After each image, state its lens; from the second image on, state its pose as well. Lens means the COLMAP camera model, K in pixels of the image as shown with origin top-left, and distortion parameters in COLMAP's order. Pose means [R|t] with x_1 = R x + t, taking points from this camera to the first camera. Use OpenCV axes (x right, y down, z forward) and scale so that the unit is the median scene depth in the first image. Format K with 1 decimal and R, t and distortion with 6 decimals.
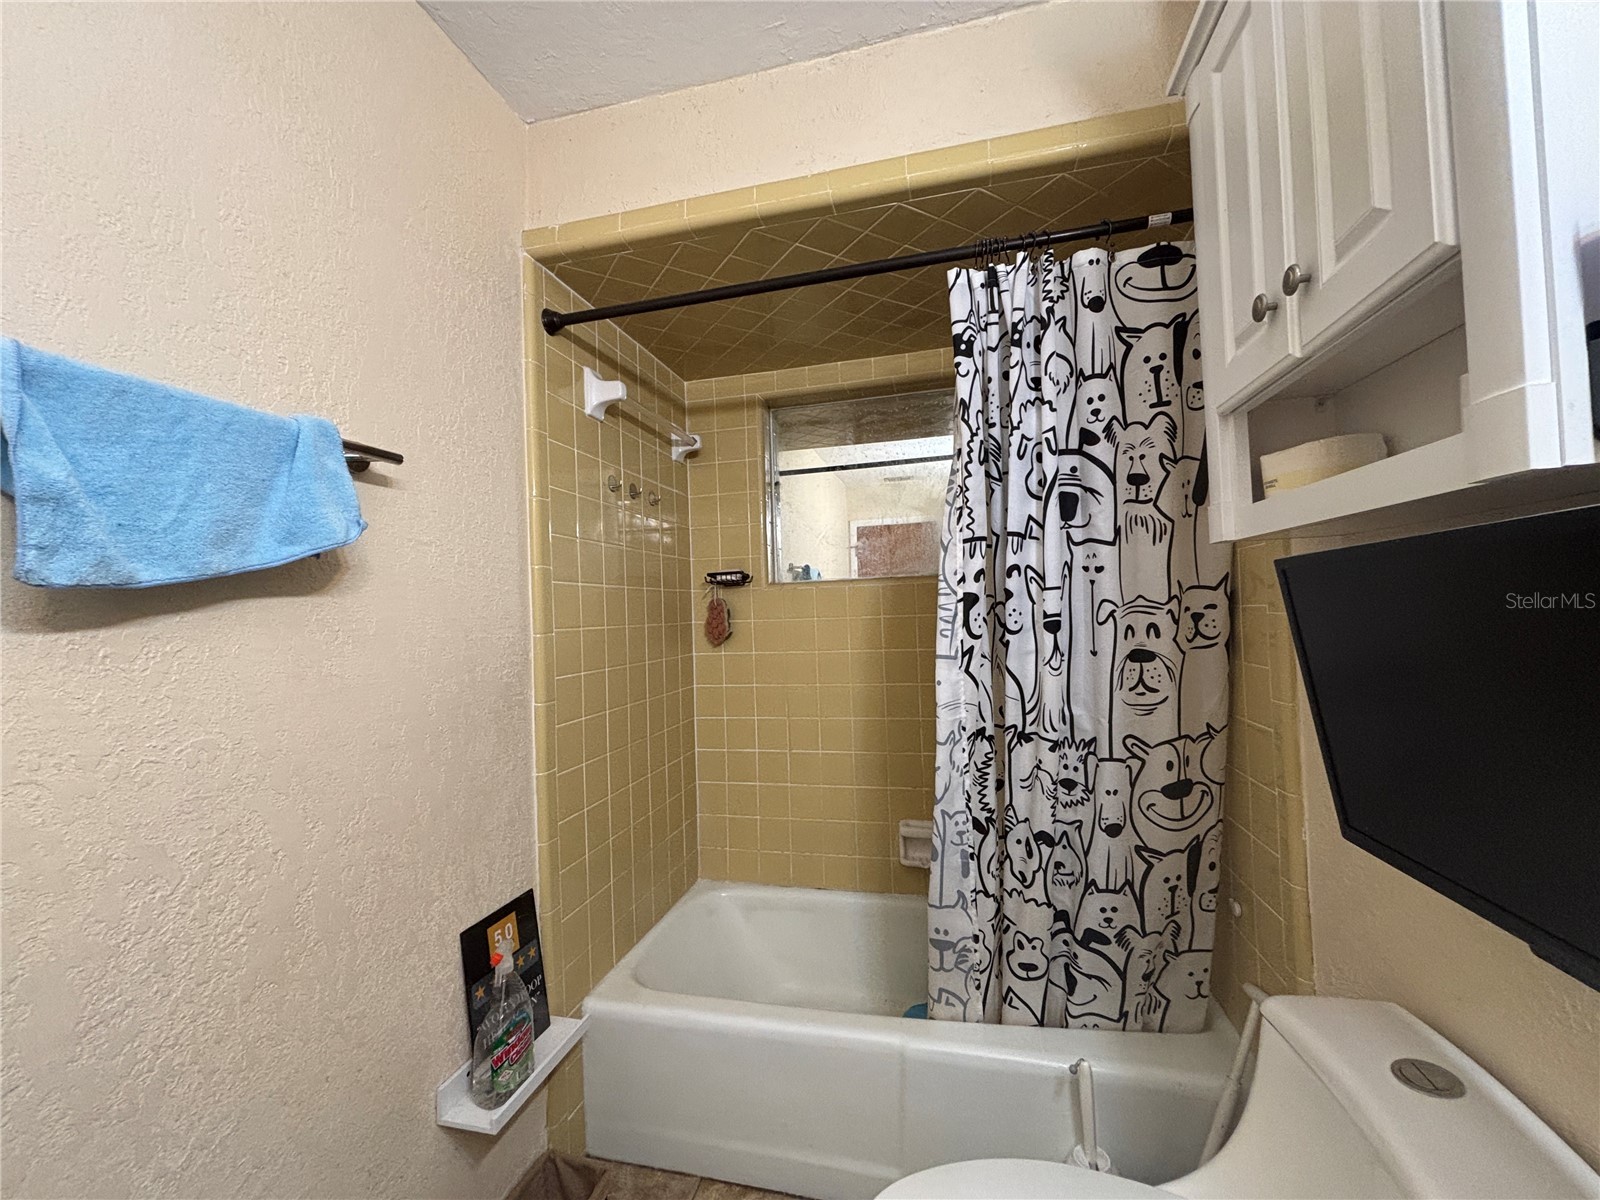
lens RADIAL K [[642.2, 0, 812.7], [0, 642.2, 596.4], [0, 0, 1]] dist [-0.009062, 0.001951]
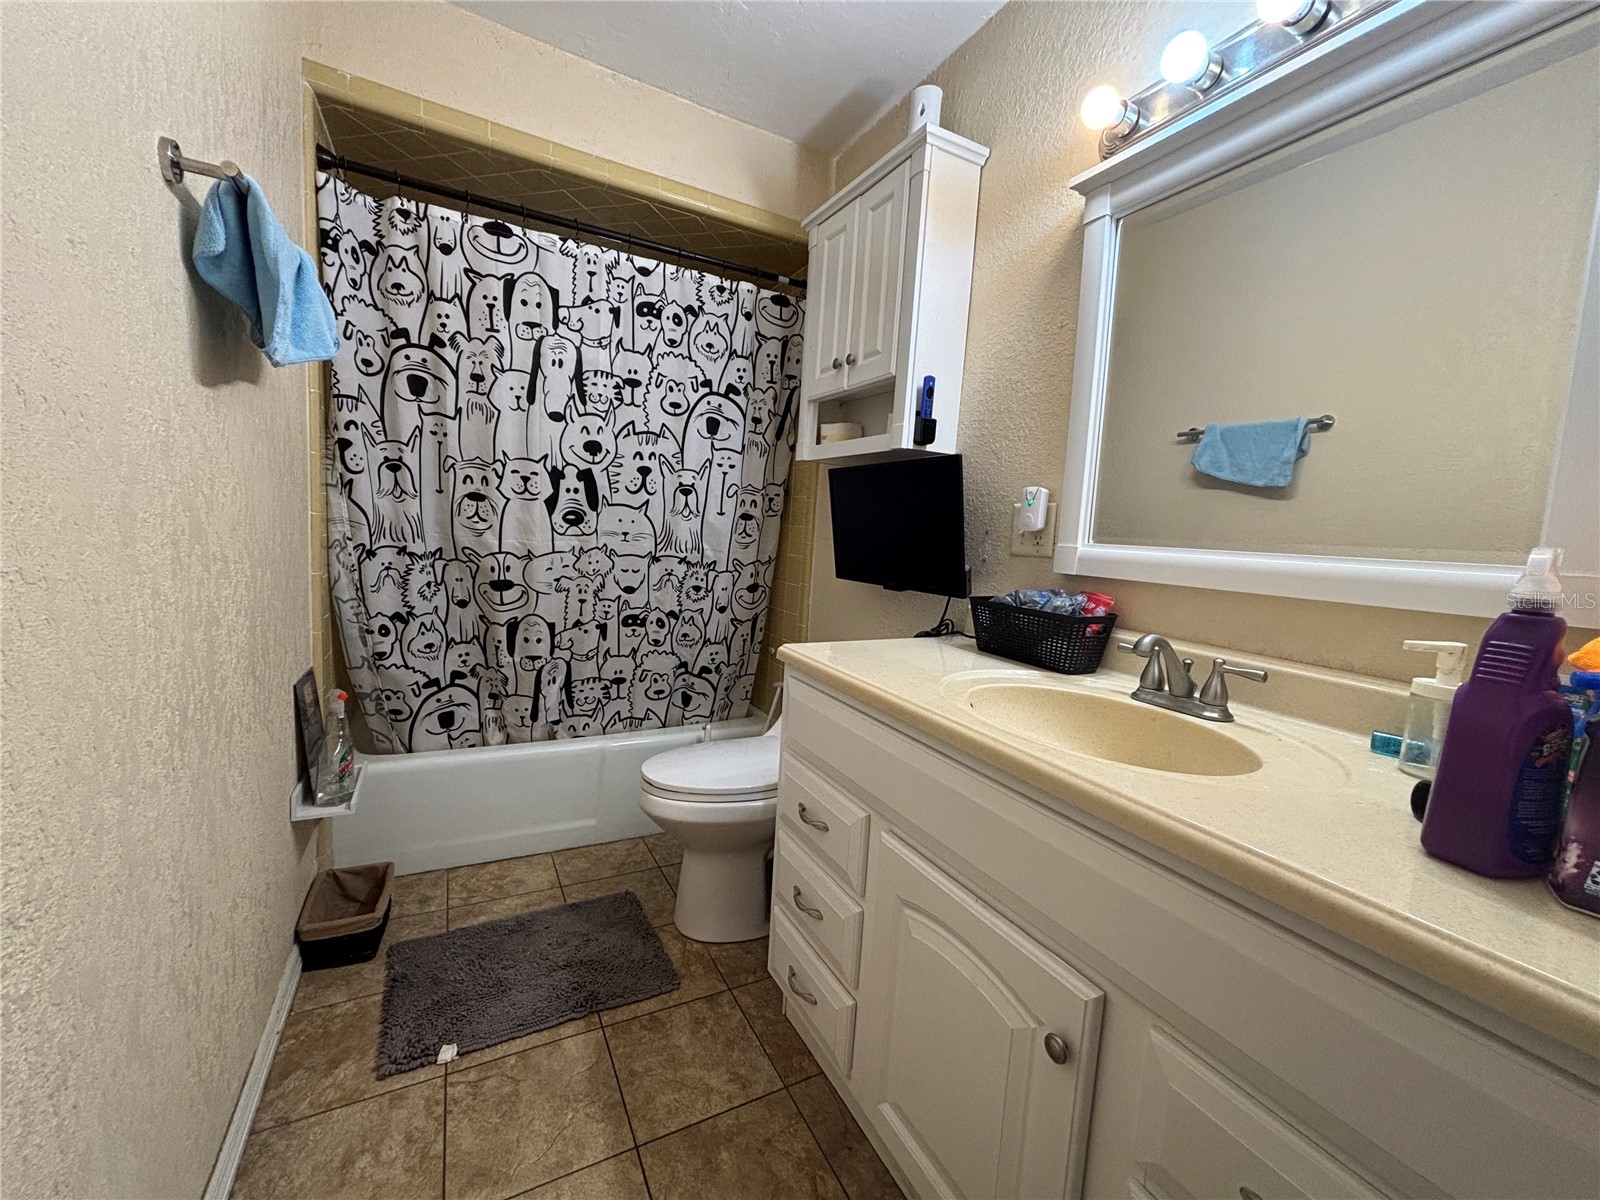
lens RADIAL K [[642.2, 0, 784.6], [0, 642.2, 605.4], [0, 0, 1]] dist [-0.009062, 0.001951]
pose [[0.756032, 0.013807, 0.654389, -0.629153], [-0.116024, 0.986772, 0.113226, 0.123923], [-0.644169, -0.161528, 0.747633, -0.519967]]
